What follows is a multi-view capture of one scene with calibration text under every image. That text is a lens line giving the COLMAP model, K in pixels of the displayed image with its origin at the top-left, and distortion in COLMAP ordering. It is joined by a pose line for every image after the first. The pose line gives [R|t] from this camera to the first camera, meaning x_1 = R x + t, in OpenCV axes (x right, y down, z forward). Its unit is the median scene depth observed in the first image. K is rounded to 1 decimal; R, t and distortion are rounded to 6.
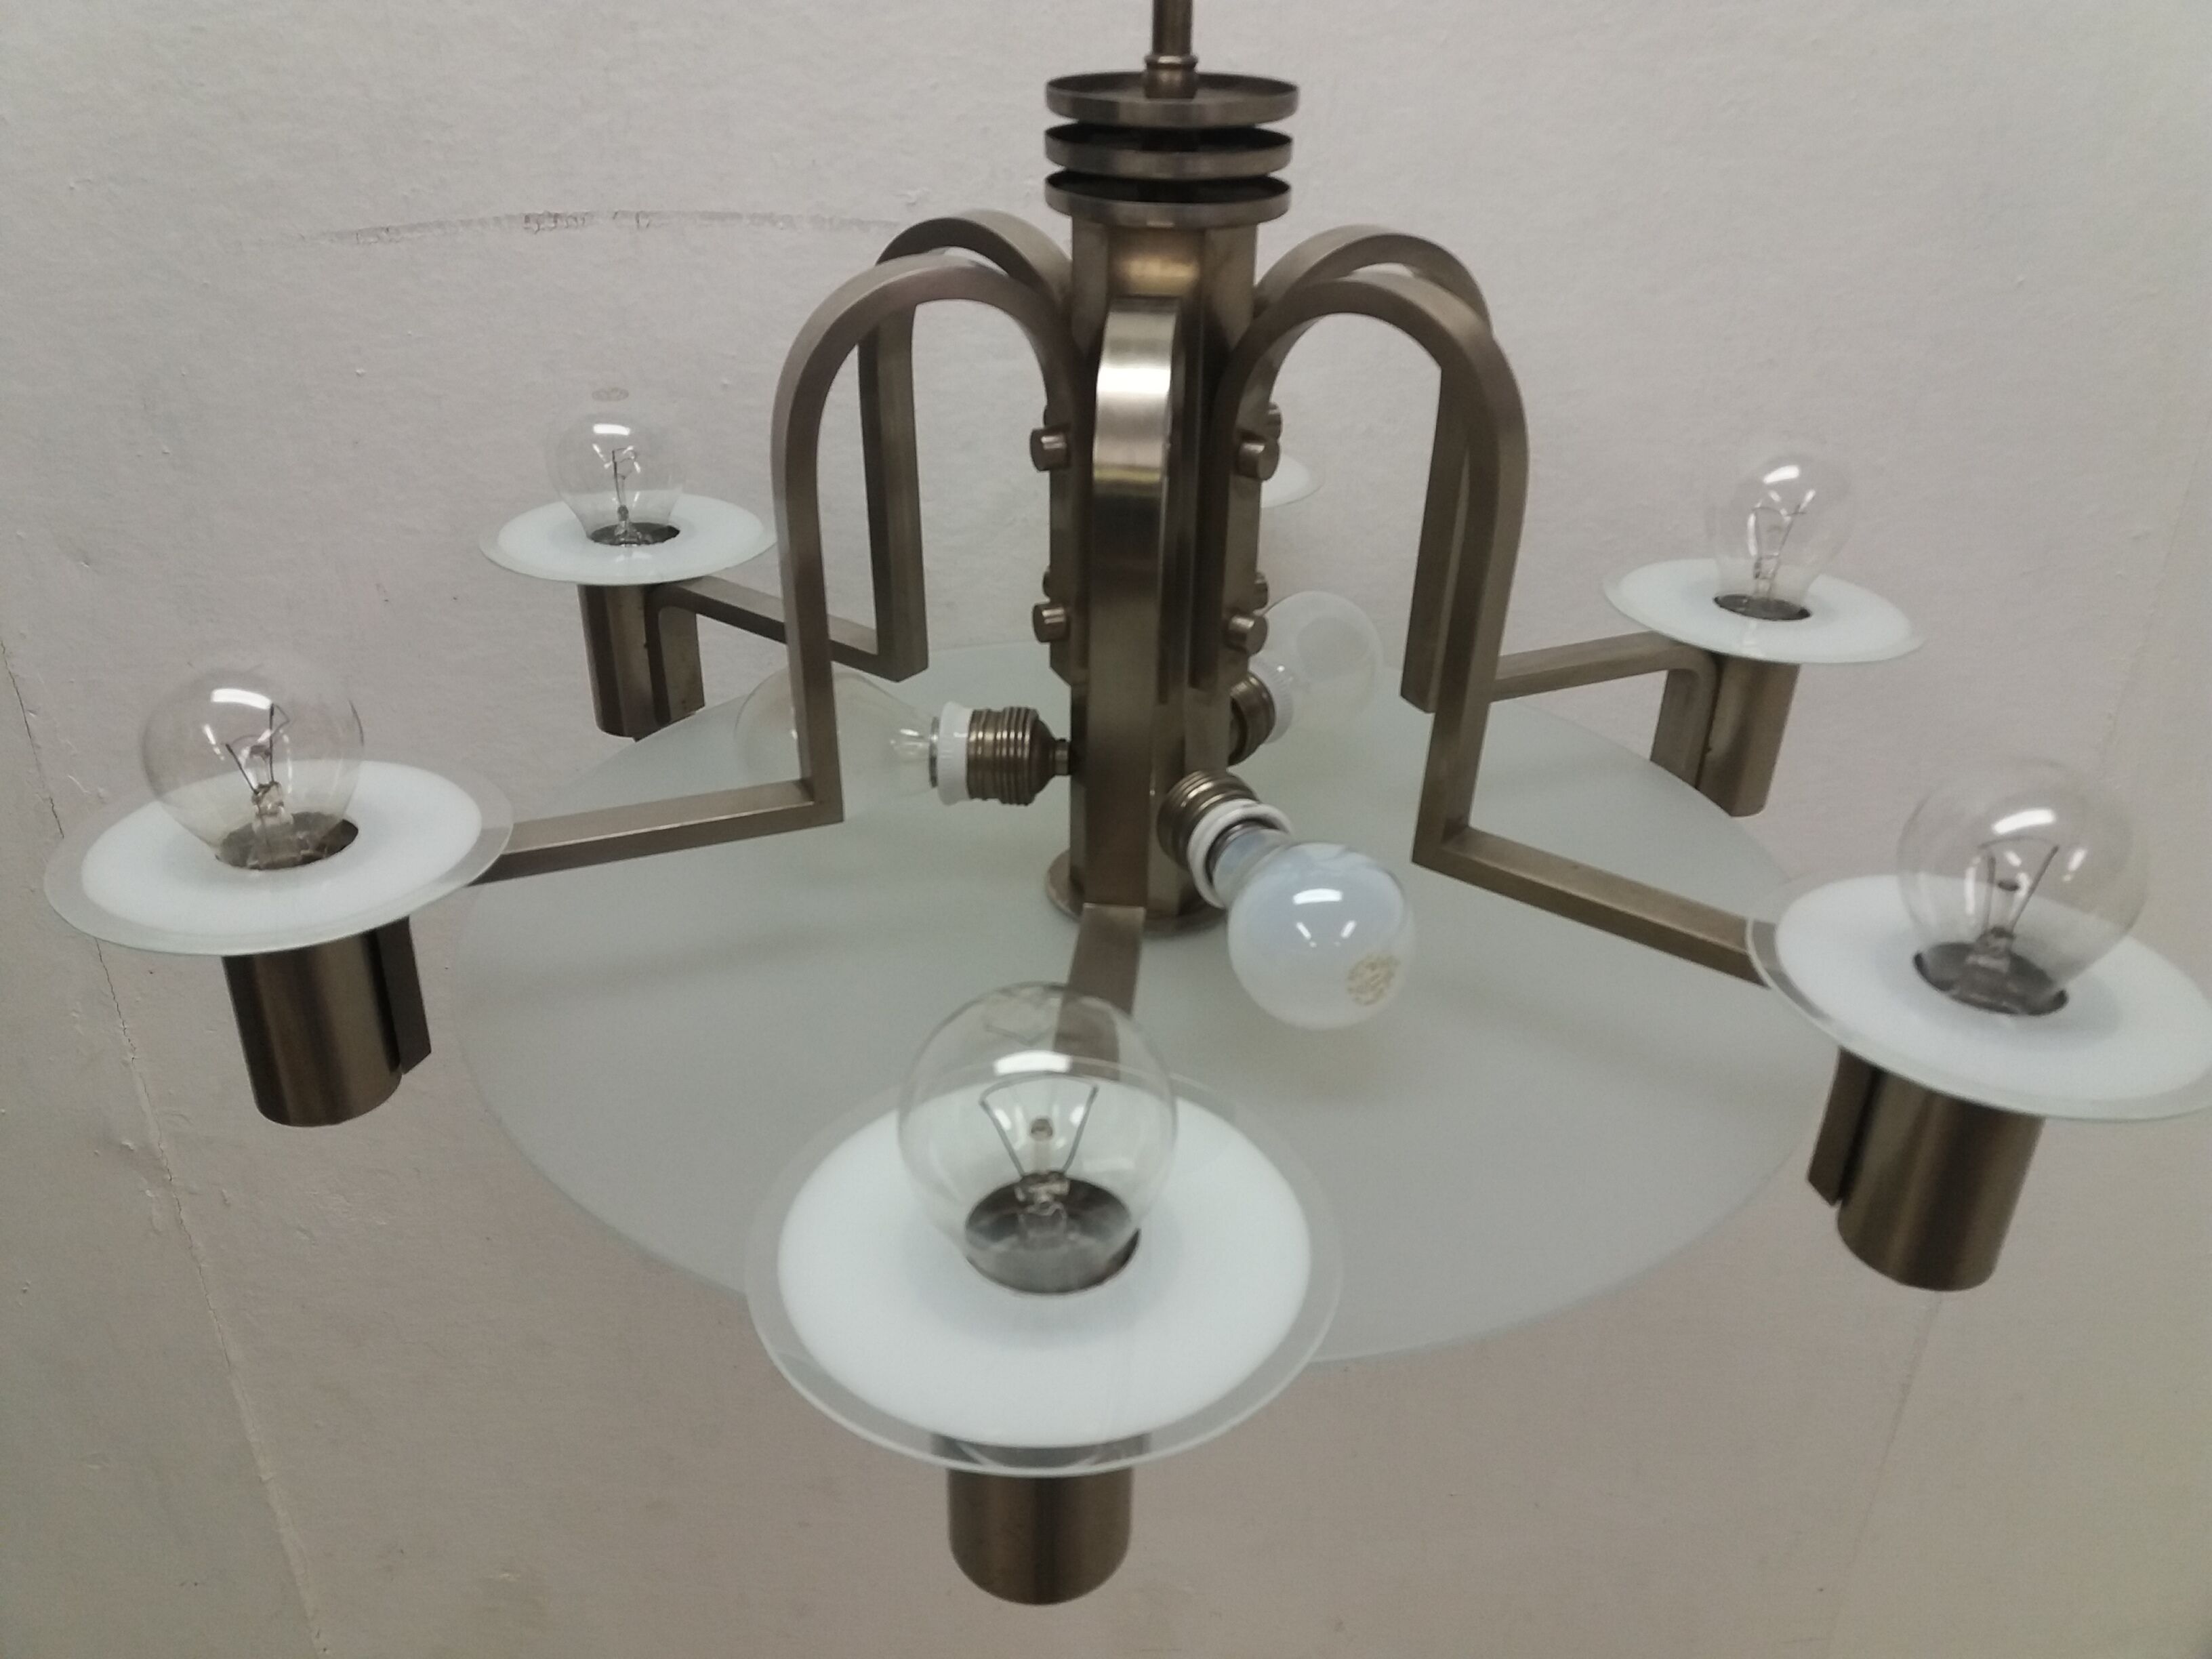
lens RADIAL K [[1800.0, 0, 1100.3], [0, 1800.0, 867.6], [0, 0, 1]] dist [0.089569, -0.106433]
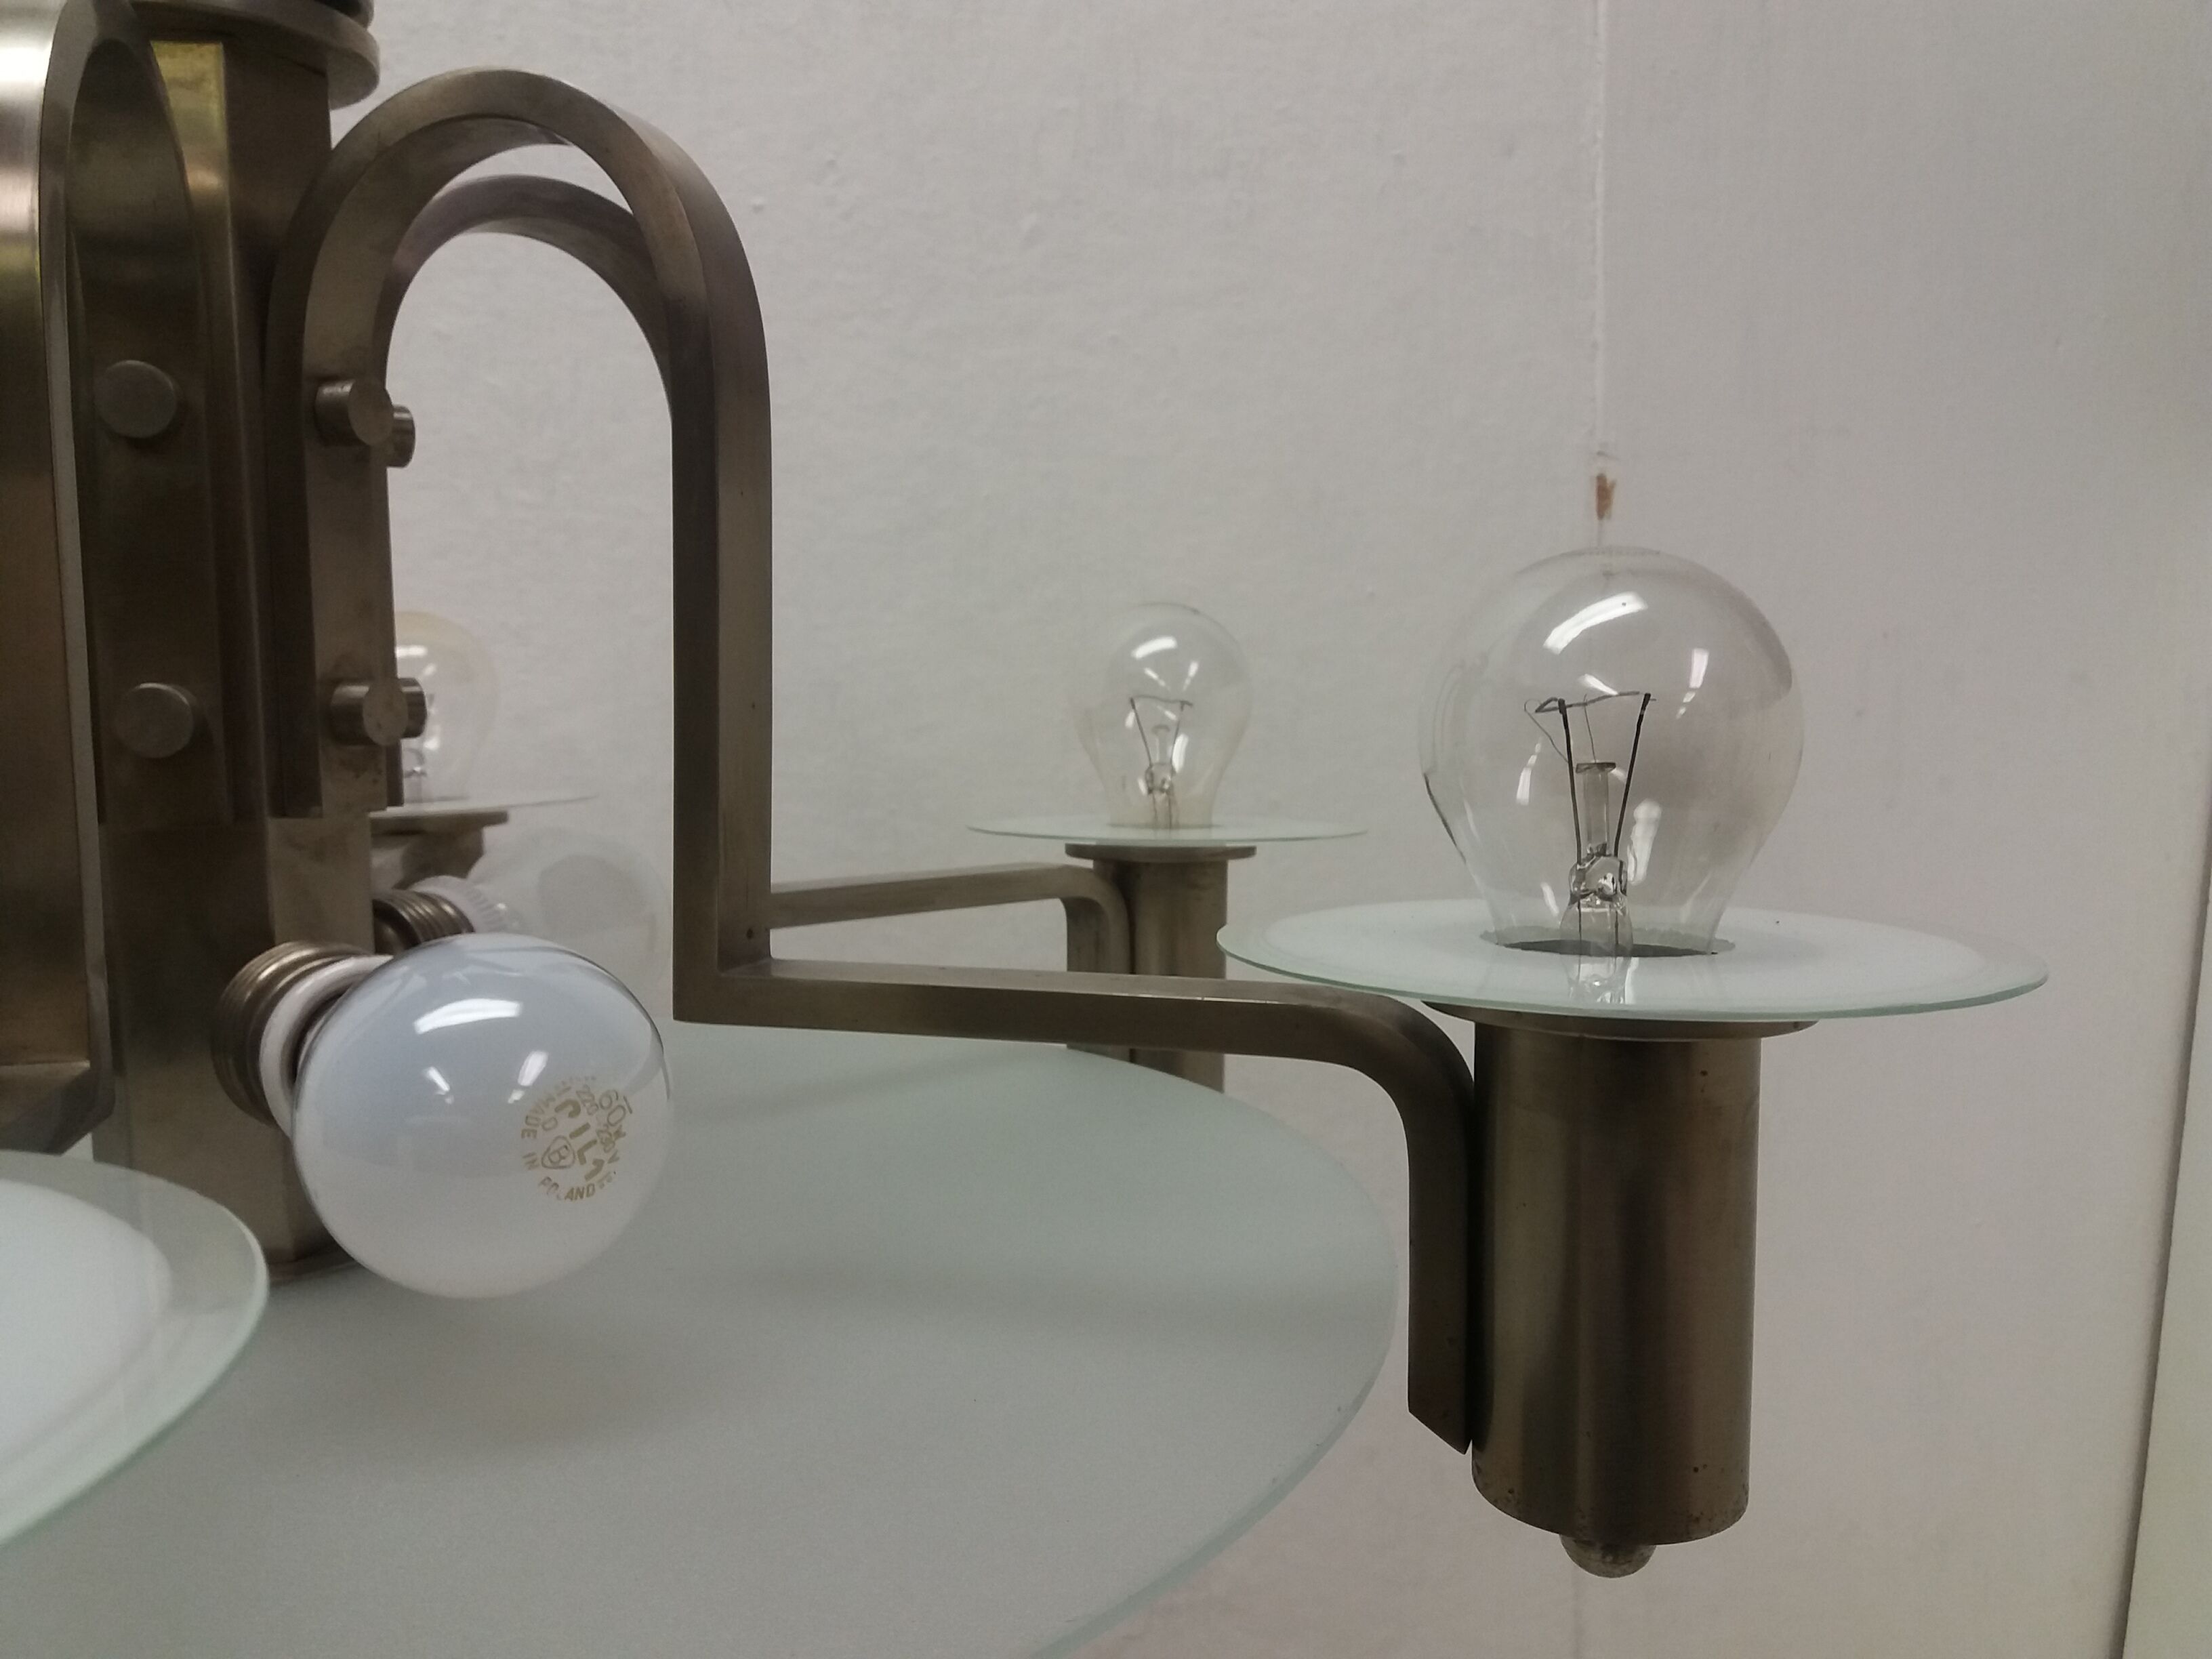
lens RADIAL K [[1840.7, 0, 1070.6], [0, 1840.7, 890.1], [0, 0, 1]] dist [0.077553, -0.000399]
pose [[0.954259, -0.070365, 0.290582, 0.112216], [0.175009, 0.919465, -0.352074, 0.171270], [-0.242407, 0.386825, 0.889722, 0.381654]]
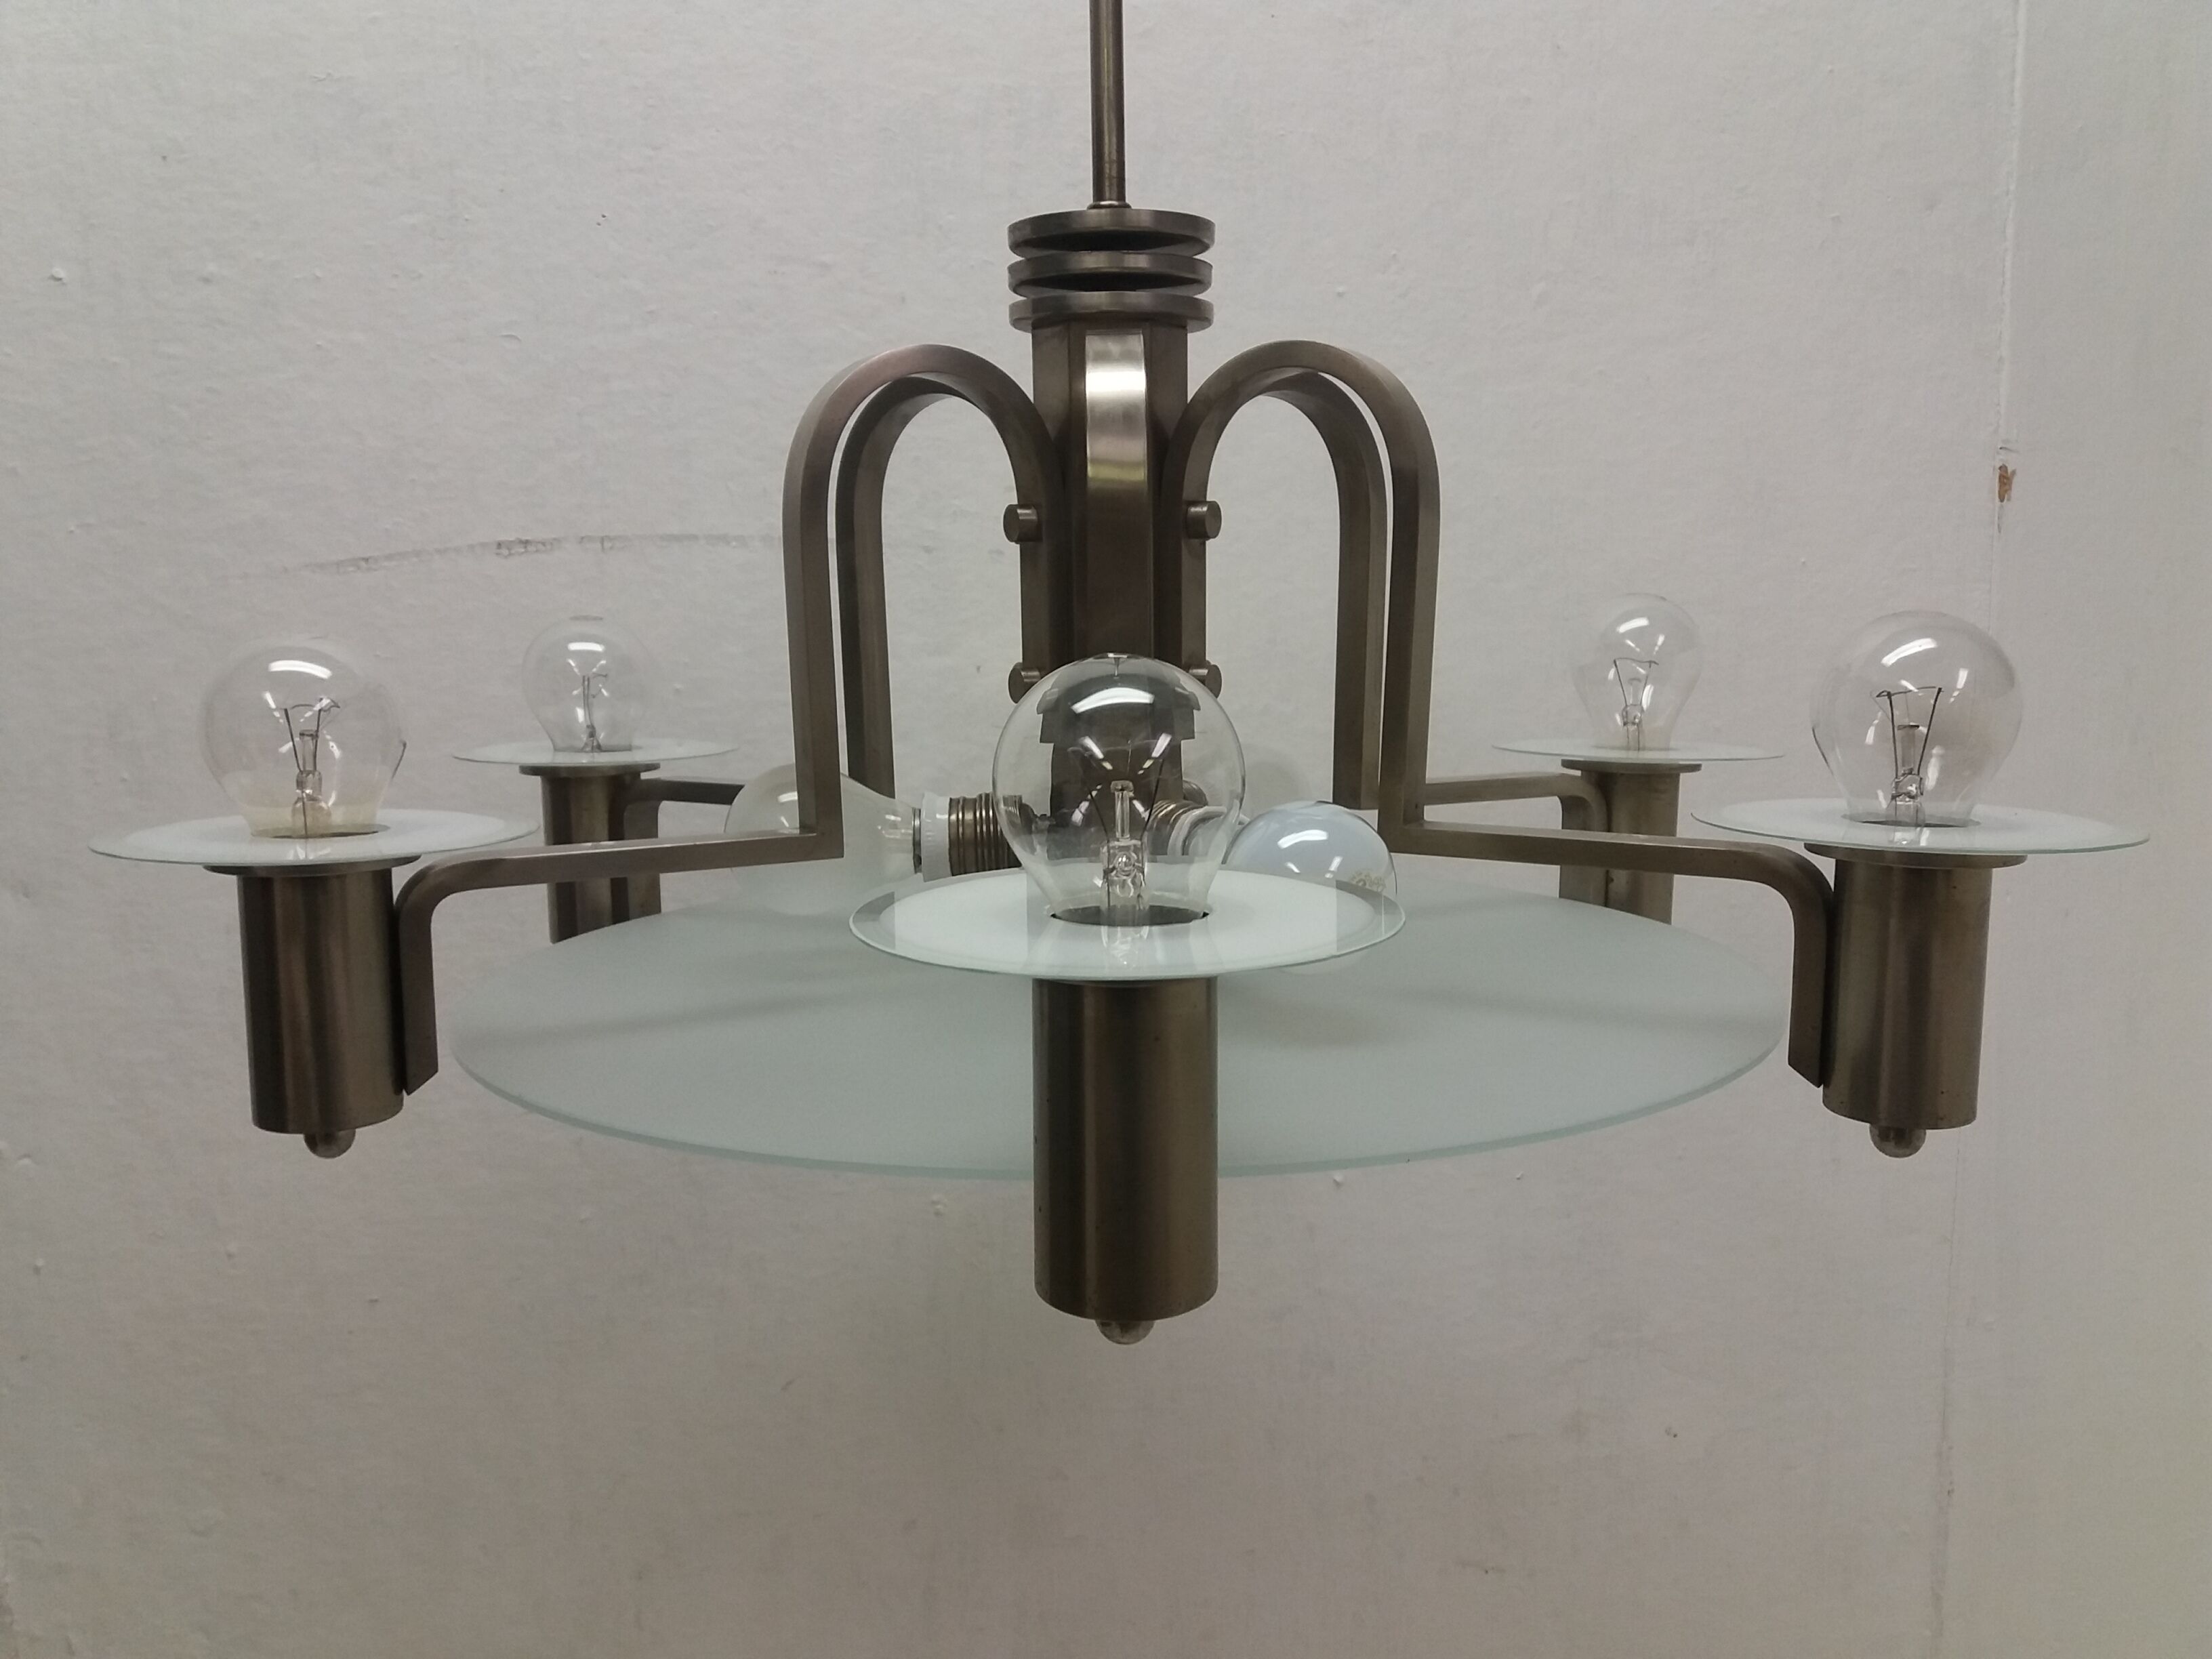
lens RADIAL K [[1810.9, 0, 1107.1], [0, 1810.9, 869.0], [0, 0, 1]] dist [0.088815, -0.116823]
pose [[0.994409, -0.046250, 0.094927, -0.083779], [0.076047, 0.937373, -0.339925, 0.328464], [-0.073261, 0.345243, 0.935650, -0.002637]]
